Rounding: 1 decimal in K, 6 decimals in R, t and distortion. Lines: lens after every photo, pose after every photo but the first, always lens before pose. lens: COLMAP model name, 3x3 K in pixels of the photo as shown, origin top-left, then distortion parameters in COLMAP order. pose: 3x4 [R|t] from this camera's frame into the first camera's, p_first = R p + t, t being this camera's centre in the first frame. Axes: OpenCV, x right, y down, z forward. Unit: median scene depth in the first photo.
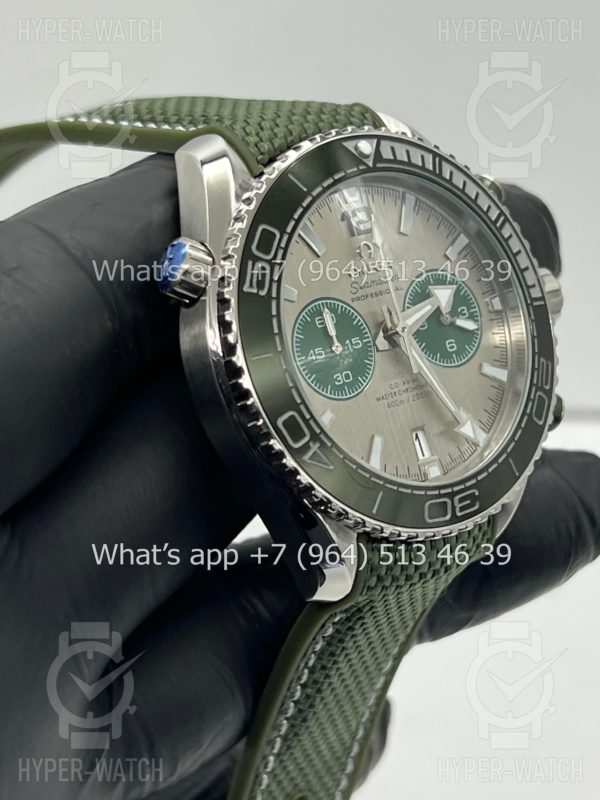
lens RADIAL K [[1896.1, 0, 300.0], [0, 1896.1, 400.0], [0, 0, 1]] dist [0.241111, -0.222332]
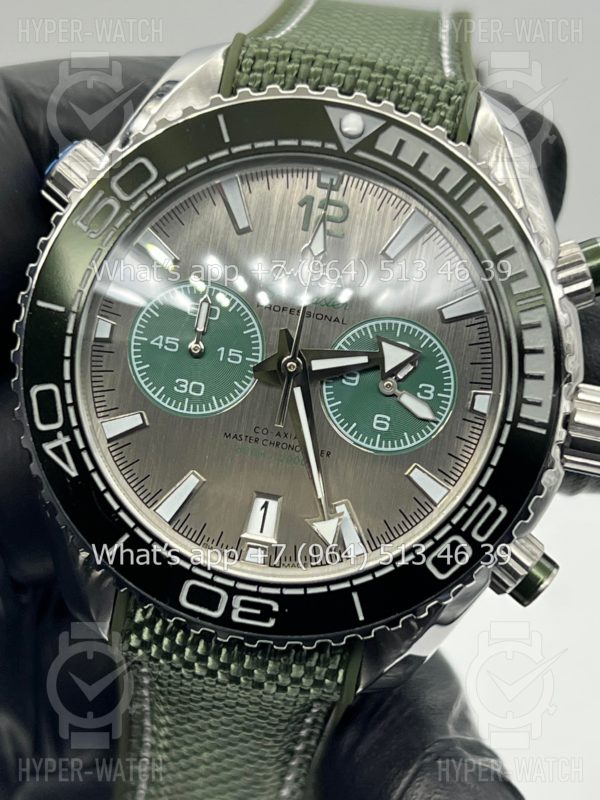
lens RADIAL K [[1896.1, 0, 300.0], [0, 1896.1, 400.0], [0, 0, 1]] dist [0.241111, -0.222332]
pose [[0.688730, 0.422643, -0.589087, 0.495291], [-0.398590, 0.899433, 0.179291, -0.158436], [0.605621, 0.111321, 0.787928, 0.407947]]
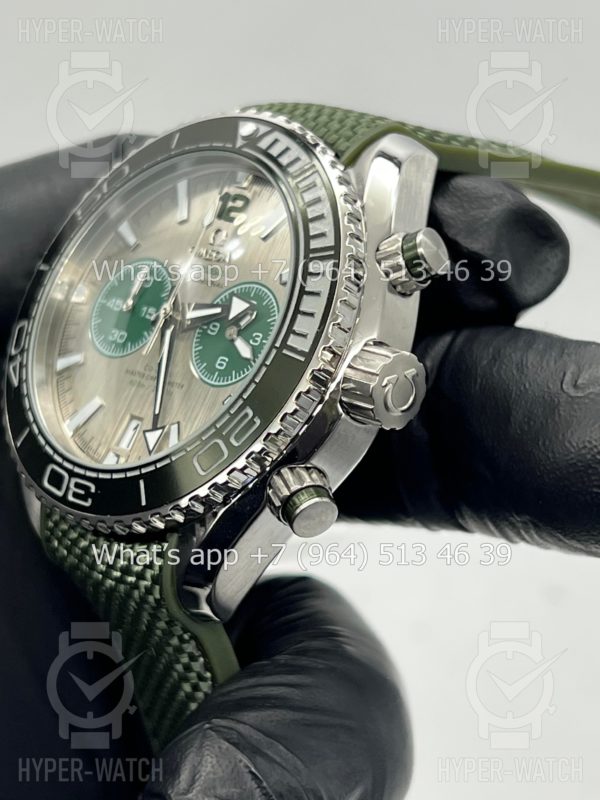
lens RADIAL K [[1896.1, 0, 300.0], [0, 1896.1, 400.0], [0, 0, 1]] dist [0.241111, -0.222332]
pose [[0.067126, 0.187504, -0.979967, 0.955067], [-0.432472, 0.890589, 0.140779, -0.154345], [0.899145, 0.414359, 0.140872, 0.932402]]
